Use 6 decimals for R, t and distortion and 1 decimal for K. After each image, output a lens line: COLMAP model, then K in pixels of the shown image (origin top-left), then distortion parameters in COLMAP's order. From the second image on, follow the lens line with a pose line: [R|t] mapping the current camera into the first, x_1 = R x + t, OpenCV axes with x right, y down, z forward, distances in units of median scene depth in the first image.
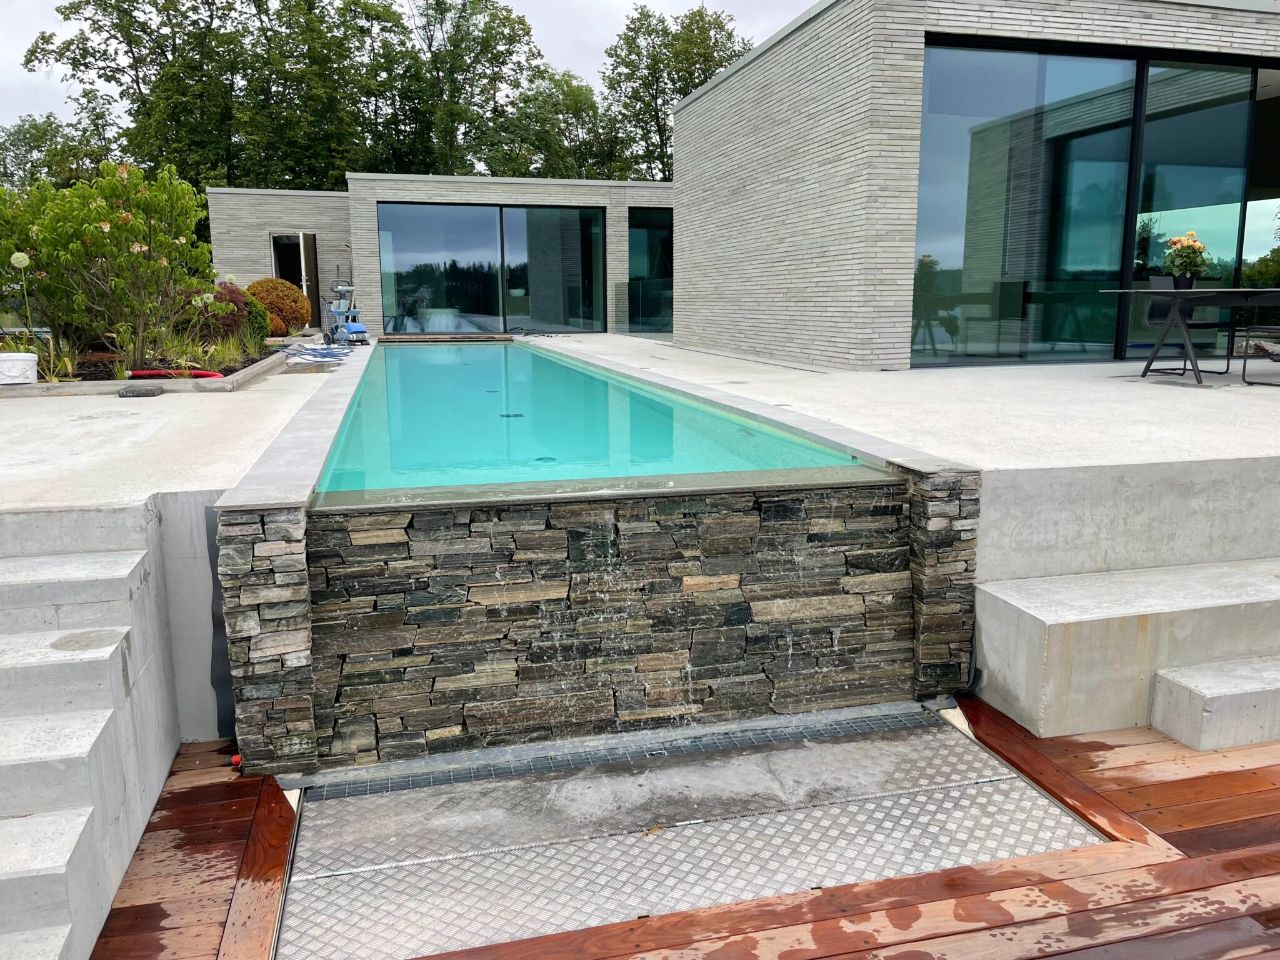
lens RADIAL K [[973.7, 0, 639.4], [0, 973.7, 459.6], [0, 0, 1]] dist [0.077448, -0.105165]
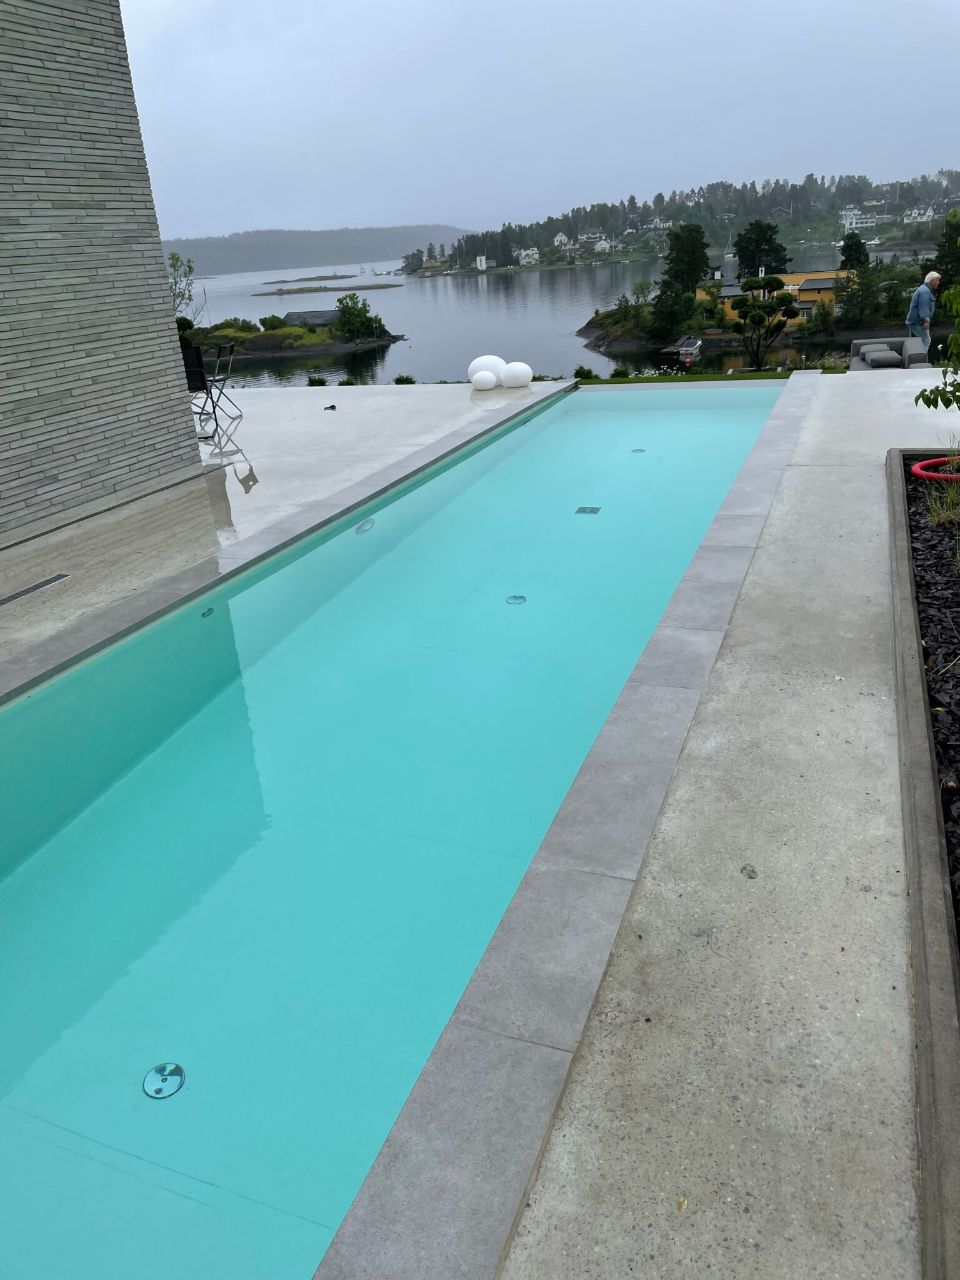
lens RADIAL K [[973.7, 0, 478.7], [0, 973.7, 641.8], [0, 0, 1]] dist [0.077448, -0.105165]
pose [[-0.821905, -0.152241, 0.548904, -0.541718], [0.166798, 0.857061, 0.487467, -0.363979], [-0.544657, 0.492208, -0.679029, 1.626776]]
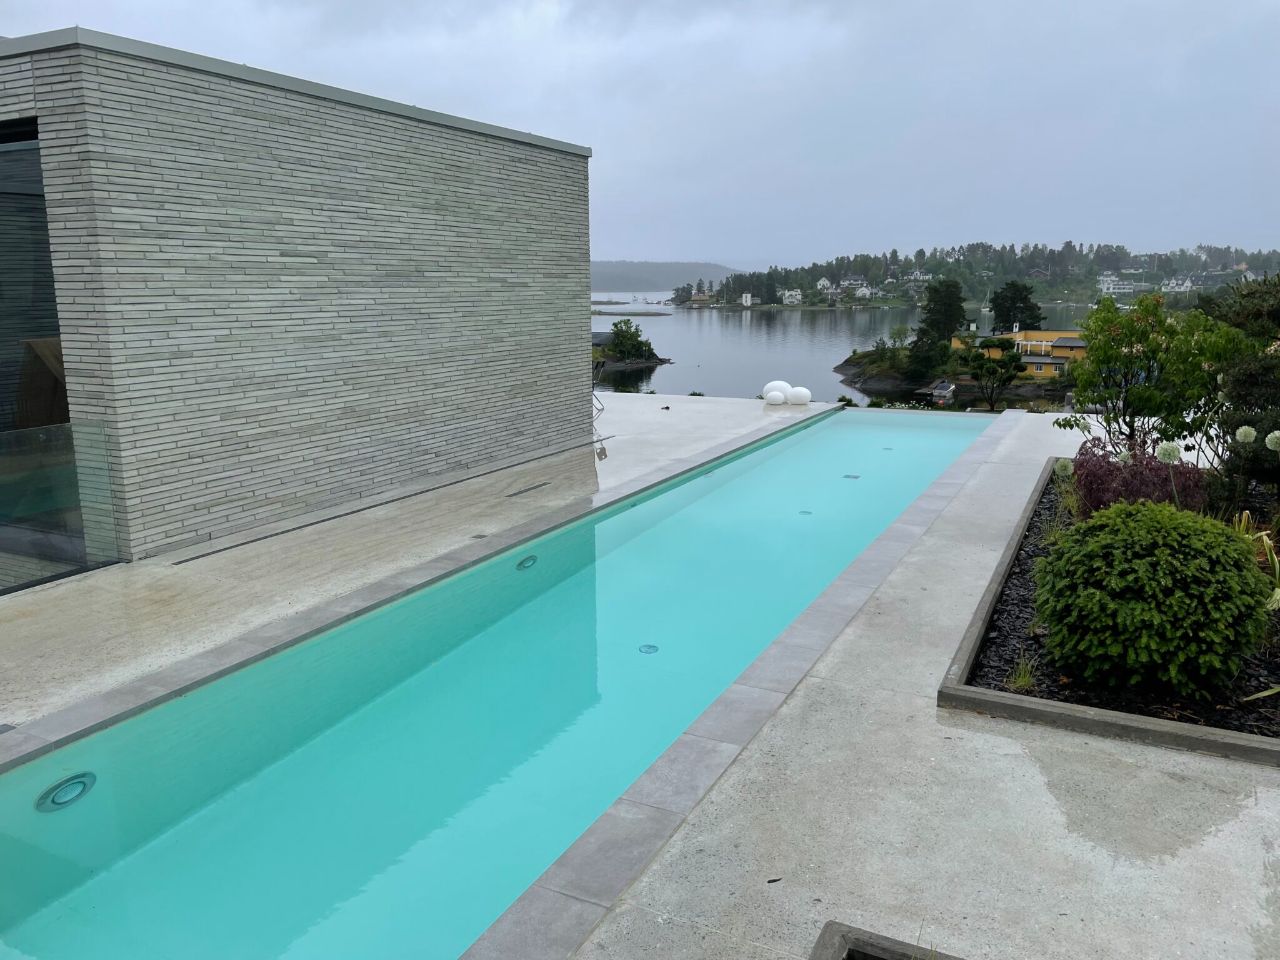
lens RADIAL K [[973.7, 0, 646.0], [0, 973.7, 479.3], [0, 0, 1]] dist [0.077448, -0.105165]
pose [[-0.764738, -0.117902, 0.633463, -0.746037], [0.113581, 0.943055, 0.312644, -0.470537], [-0.634252, 0.311040, -0.707798, 2.027477]]
